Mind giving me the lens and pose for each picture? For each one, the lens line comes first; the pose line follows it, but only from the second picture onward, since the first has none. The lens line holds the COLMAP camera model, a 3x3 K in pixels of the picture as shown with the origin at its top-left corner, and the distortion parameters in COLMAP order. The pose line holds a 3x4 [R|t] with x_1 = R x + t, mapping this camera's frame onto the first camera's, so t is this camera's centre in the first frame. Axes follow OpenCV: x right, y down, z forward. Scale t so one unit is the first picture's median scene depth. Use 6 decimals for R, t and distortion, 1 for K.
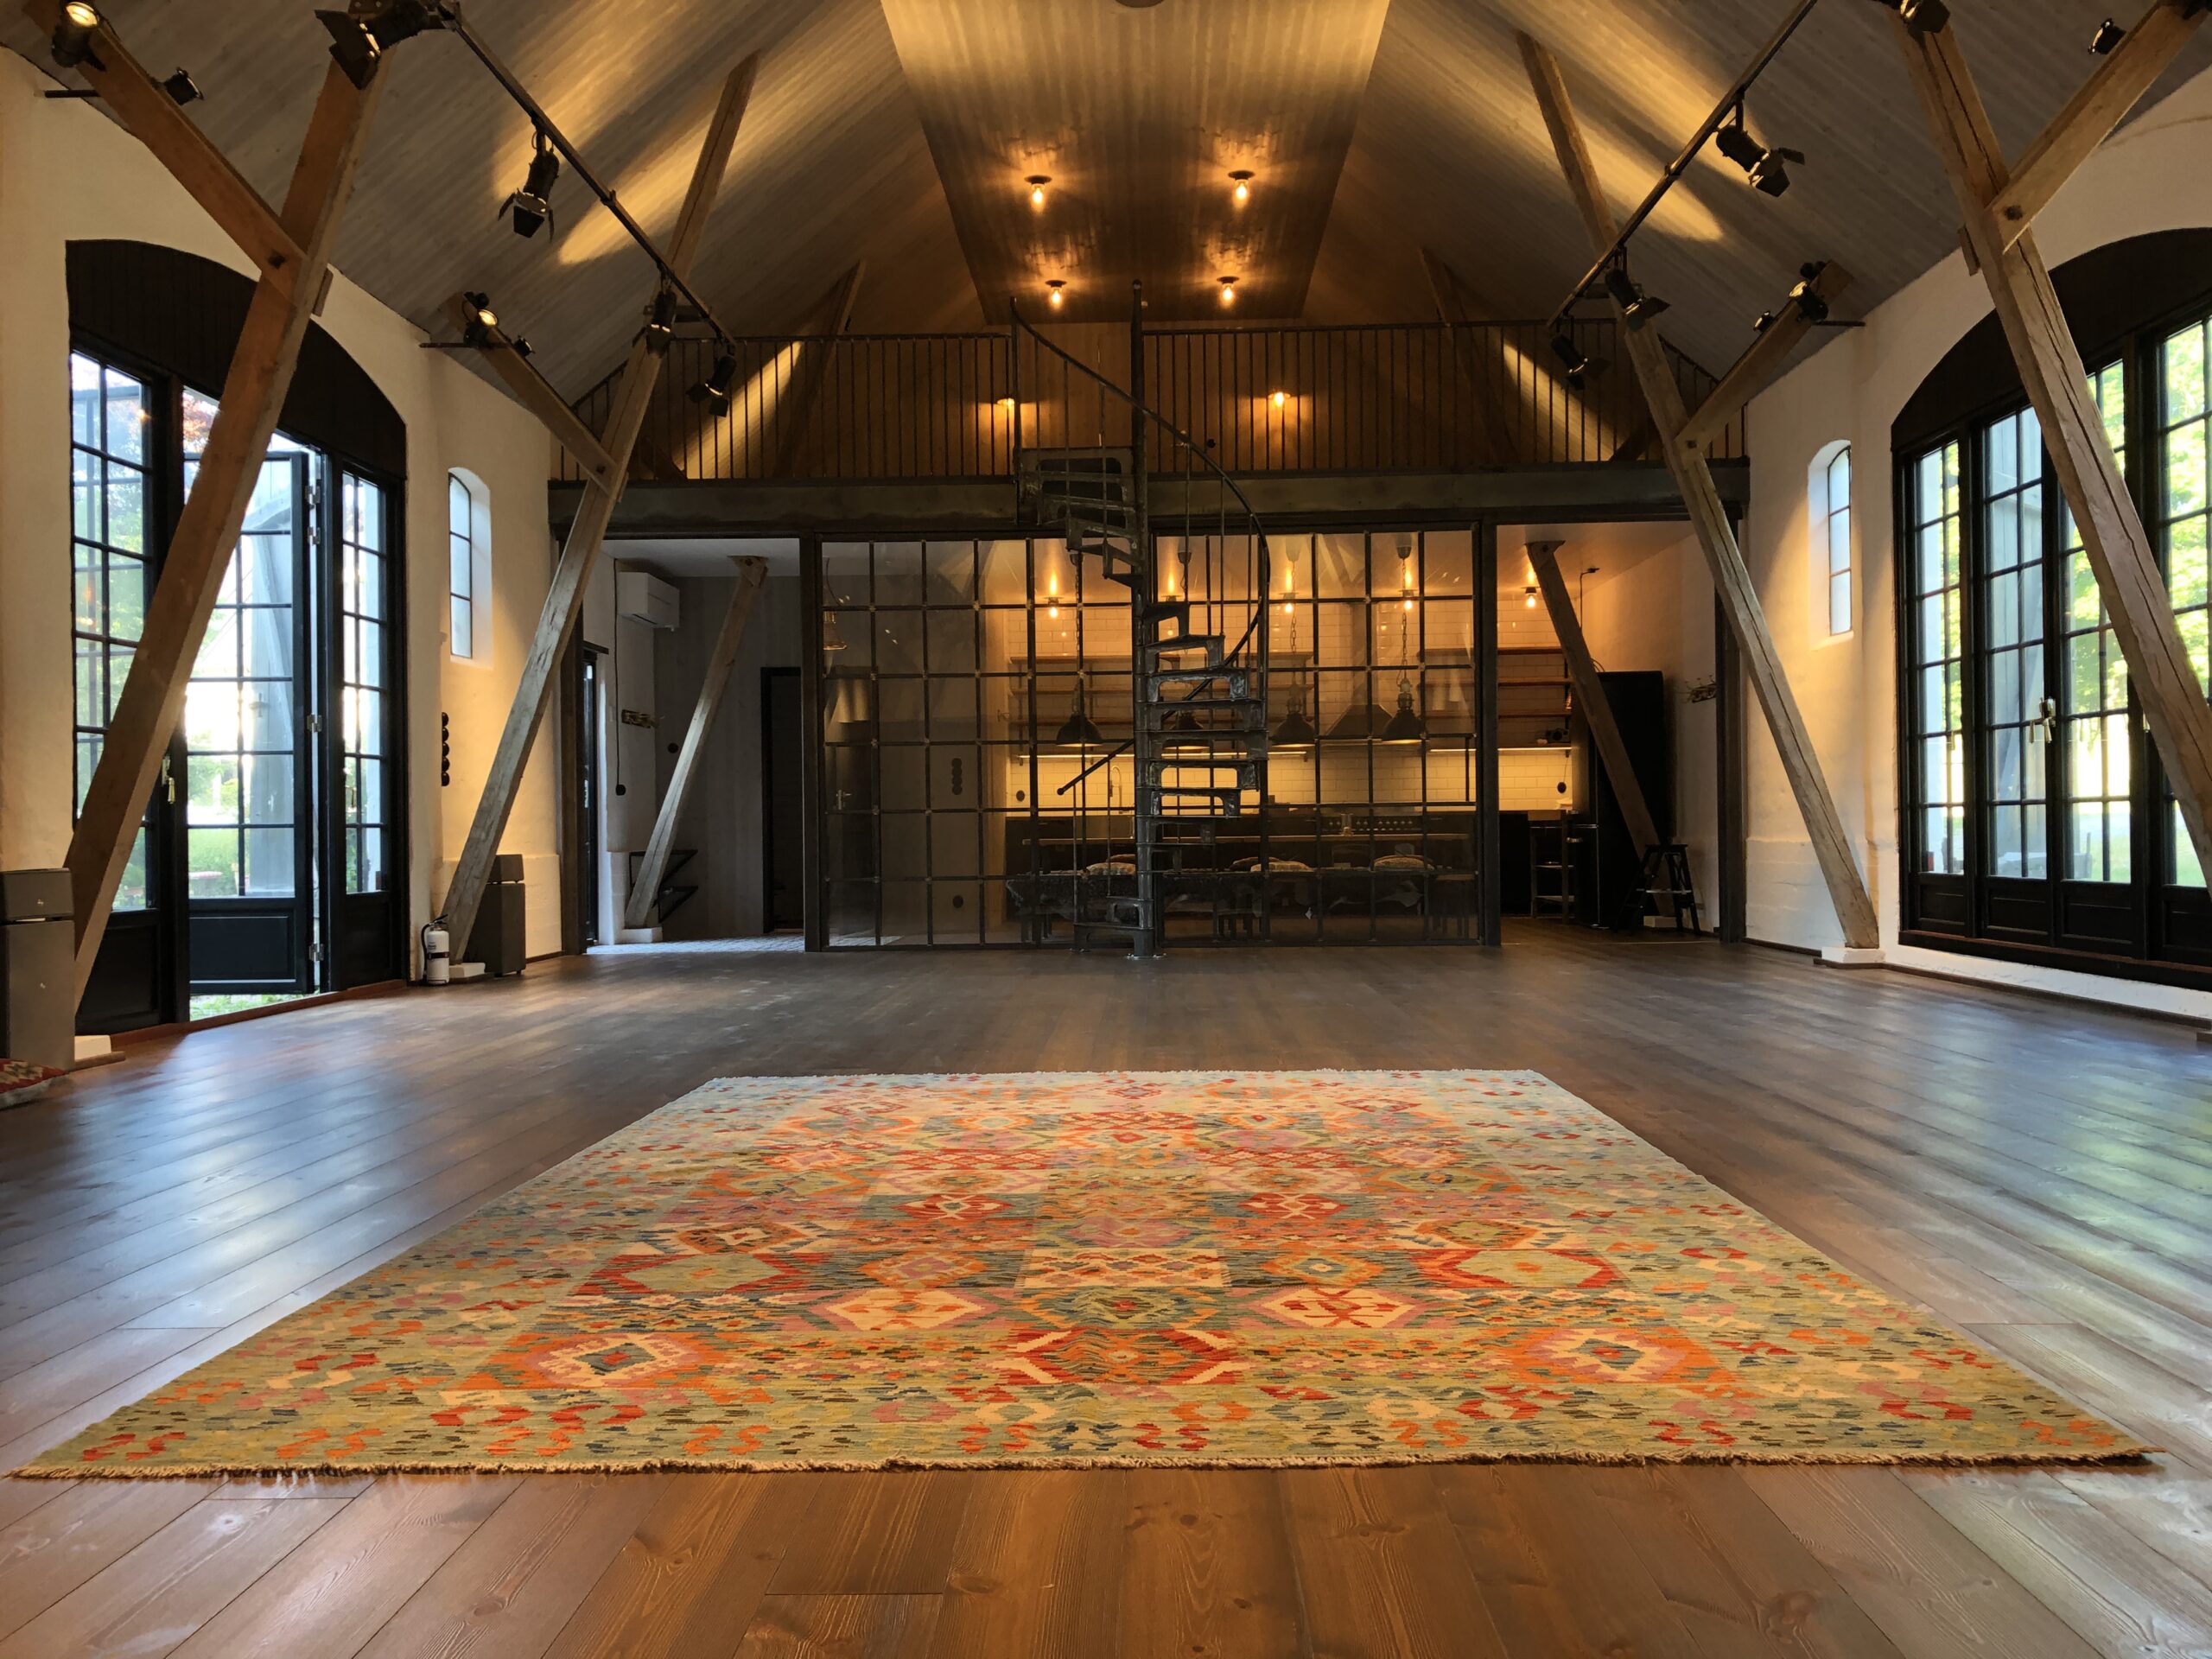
lens RADIAL K [[1842.1, 0, 1106.0], [0, 1842.1, 829.5], [0, 0, 1]] dist [0.000728, 0.021444]
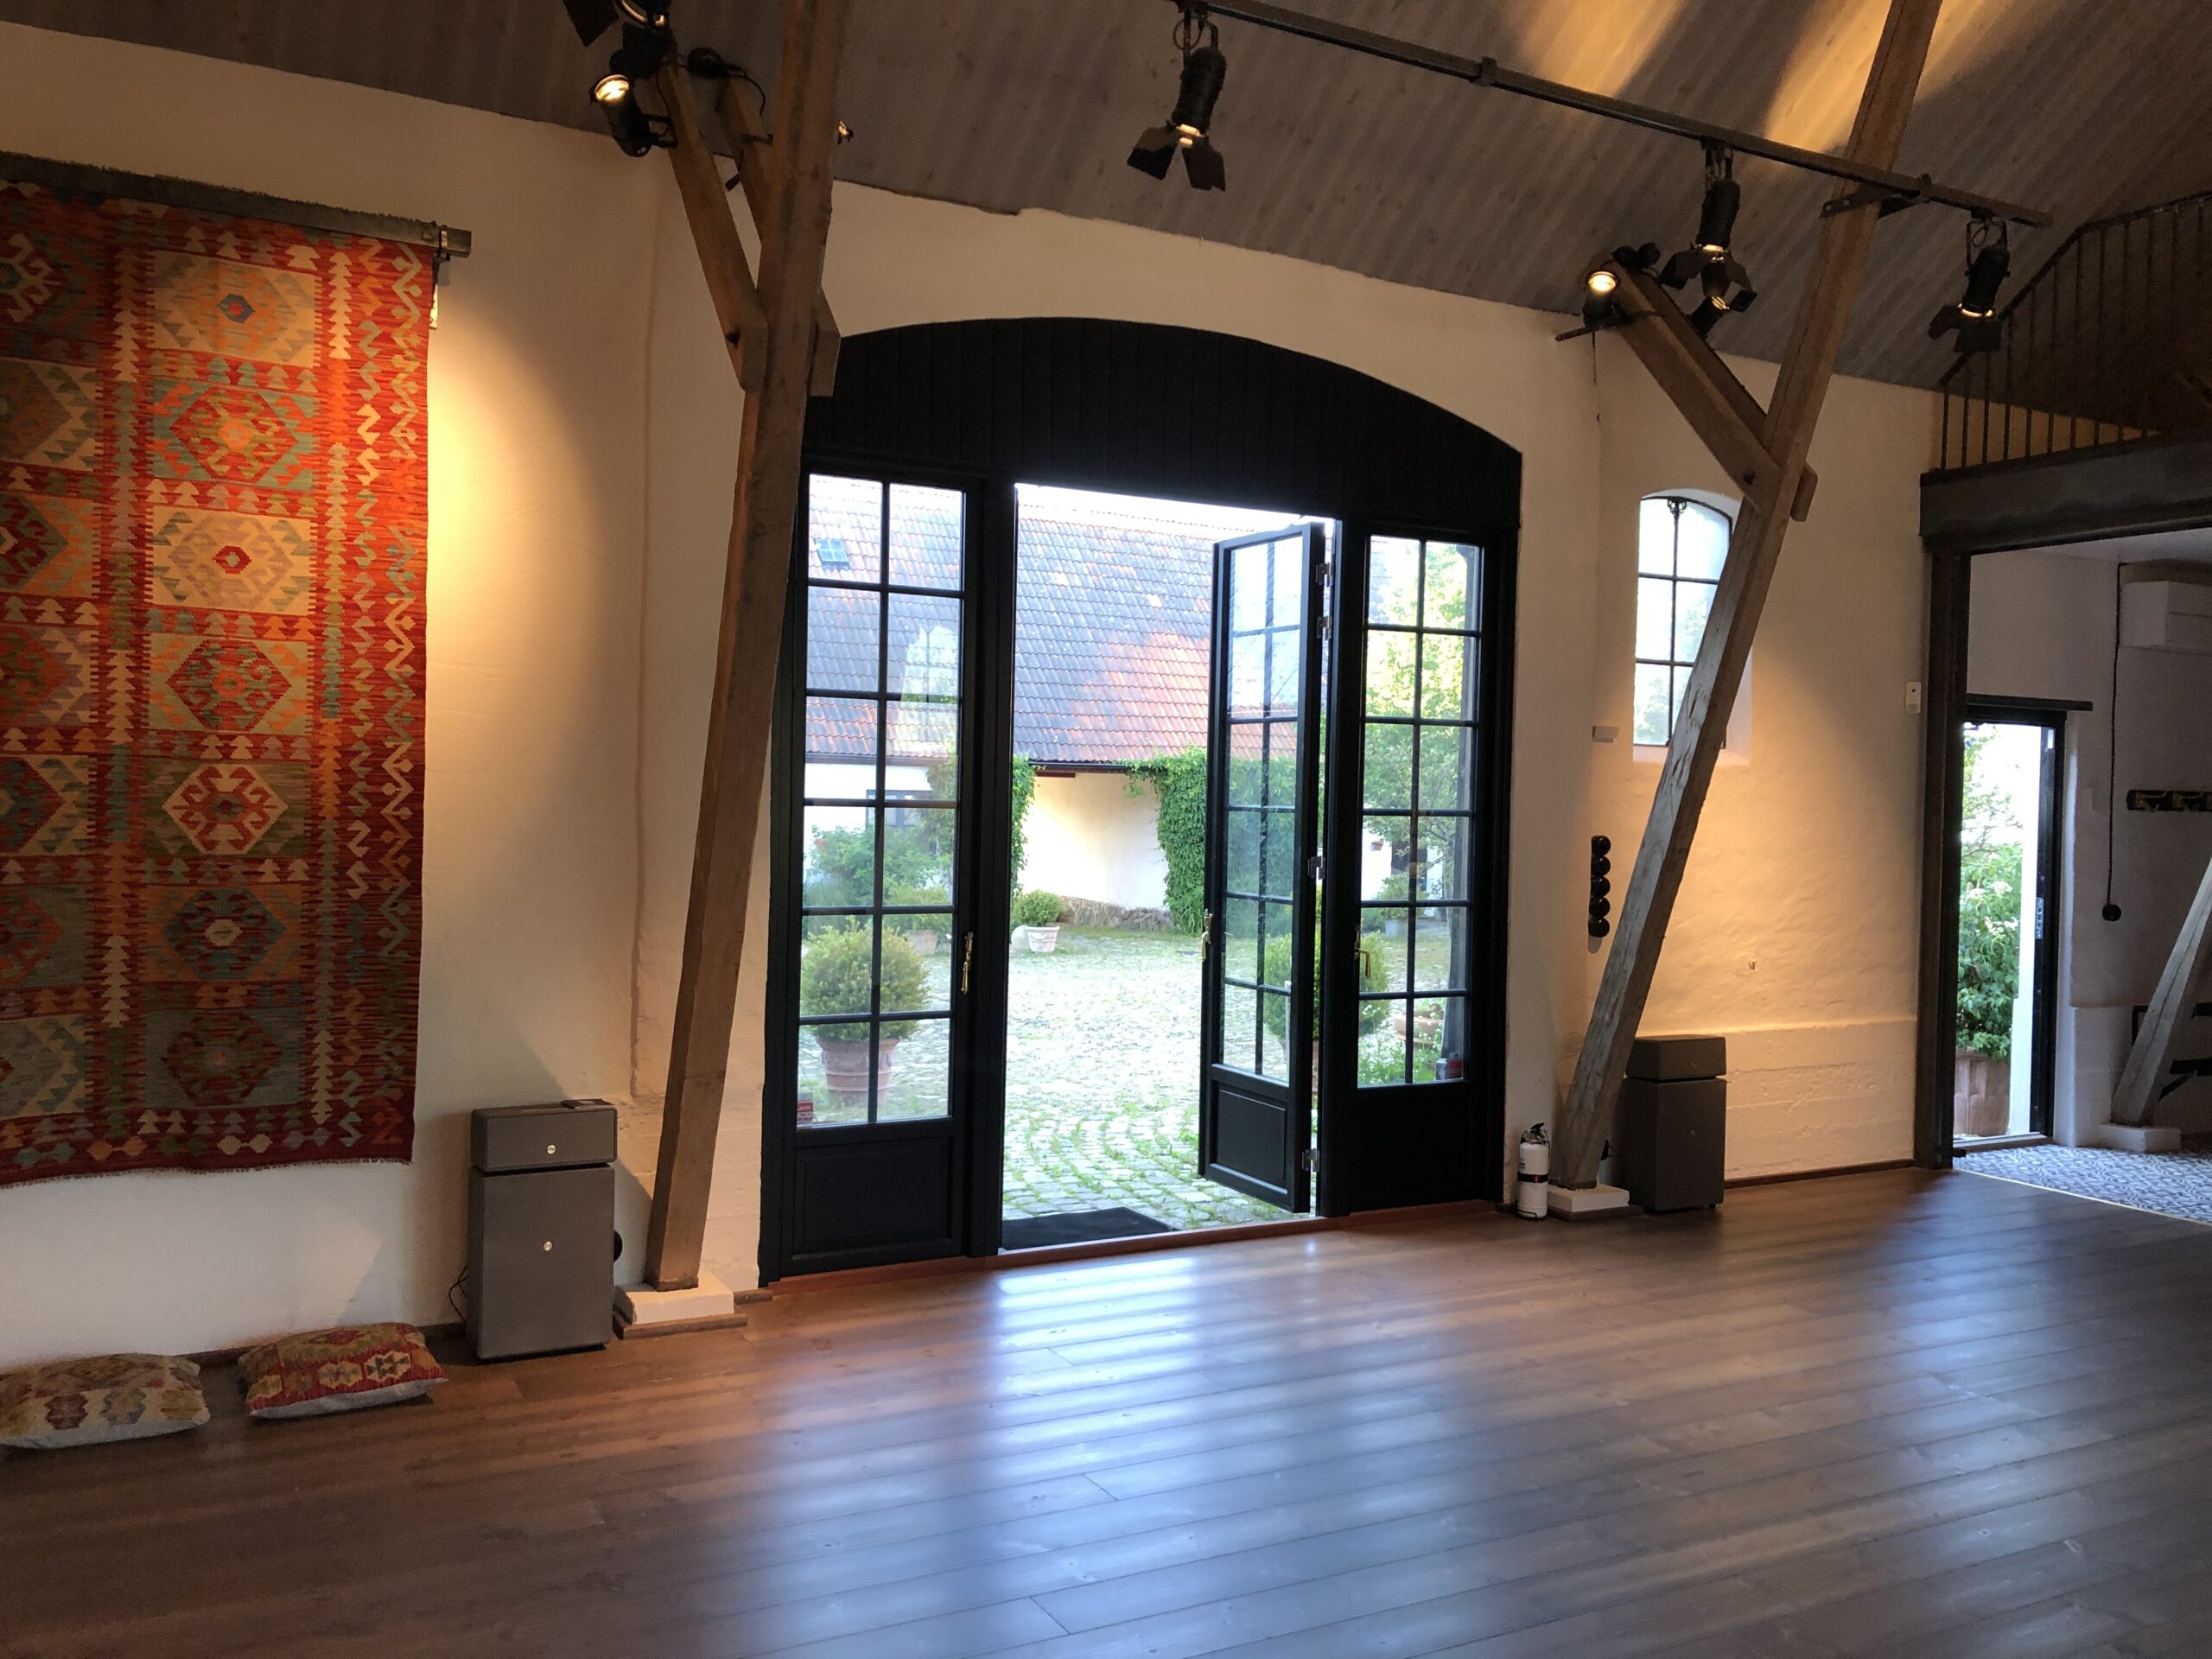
lens RADIAL K [[1842.1, 0, 1106.0], [0, 1842.1, 829.5], [0, 0, 1]] dist [0.000728, 0.021444]
pose [[0.503142, 0.038059, -0.863365, 0.228372], [-0.024807, 0.999254, 0.029592, -0.111108], [0.863848, 0.006529, 0.503711, 0.619633]]
